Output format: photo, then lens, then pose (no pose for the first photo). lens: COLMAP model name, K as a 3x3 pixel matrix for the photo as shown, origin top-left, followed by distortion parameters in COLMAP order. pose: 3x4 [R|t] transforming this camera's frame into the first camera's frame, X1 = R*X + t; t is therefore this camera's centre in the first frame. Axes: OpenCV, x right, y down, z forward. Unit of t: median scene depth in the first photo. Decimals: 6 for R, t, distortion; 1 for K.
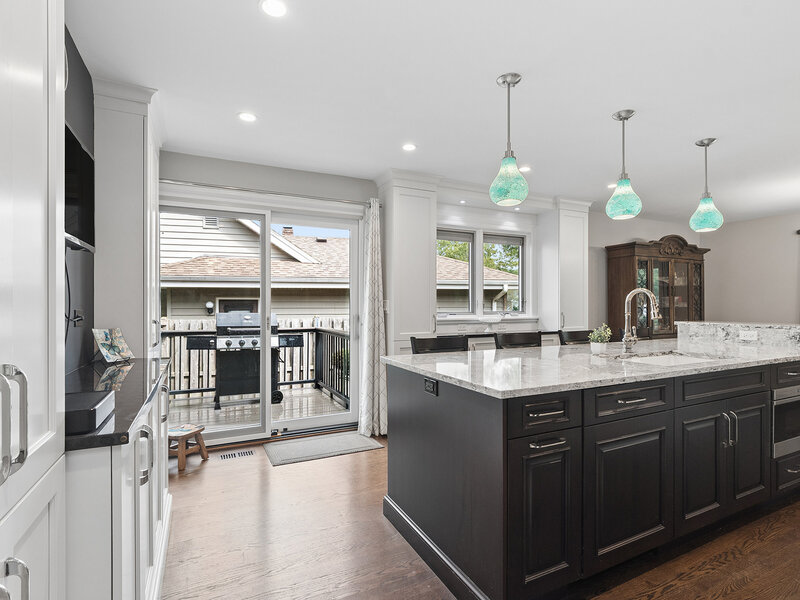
lens RADIAL K [[402.9, 0, 398.6], [0, 402.9, 303.5], [0, 0, 1]] dist [0.001271, -0.000020]
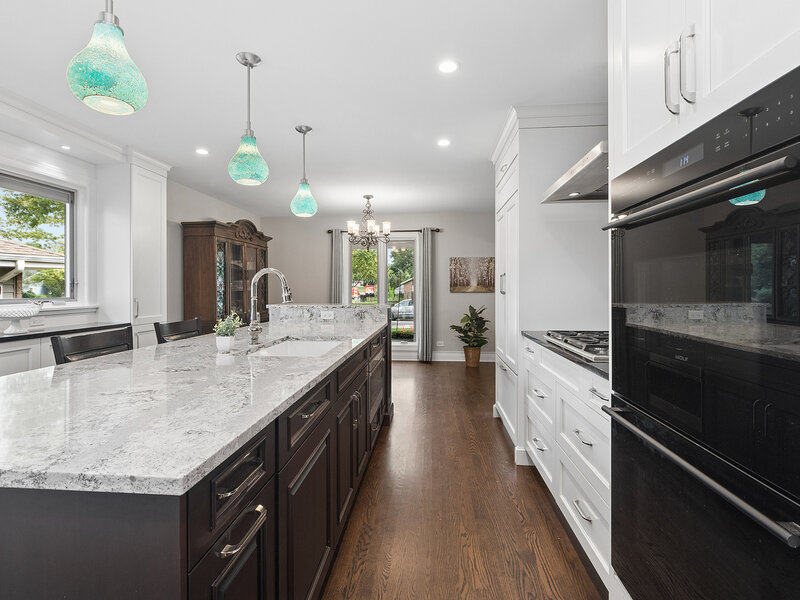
lens RADIAL K [[409.7, 0, 399.1], [0, 409.7, 288.8], [0, 0, 1]] dist [-0.000214, -0.000308]
pose [[0.521274, -0.002032, 0.853387, -0.001866], [0.000117, 0.999997, 0.002310, 0.002260], [-0.853389, -0.001104, 0.521273, 0.155962]]
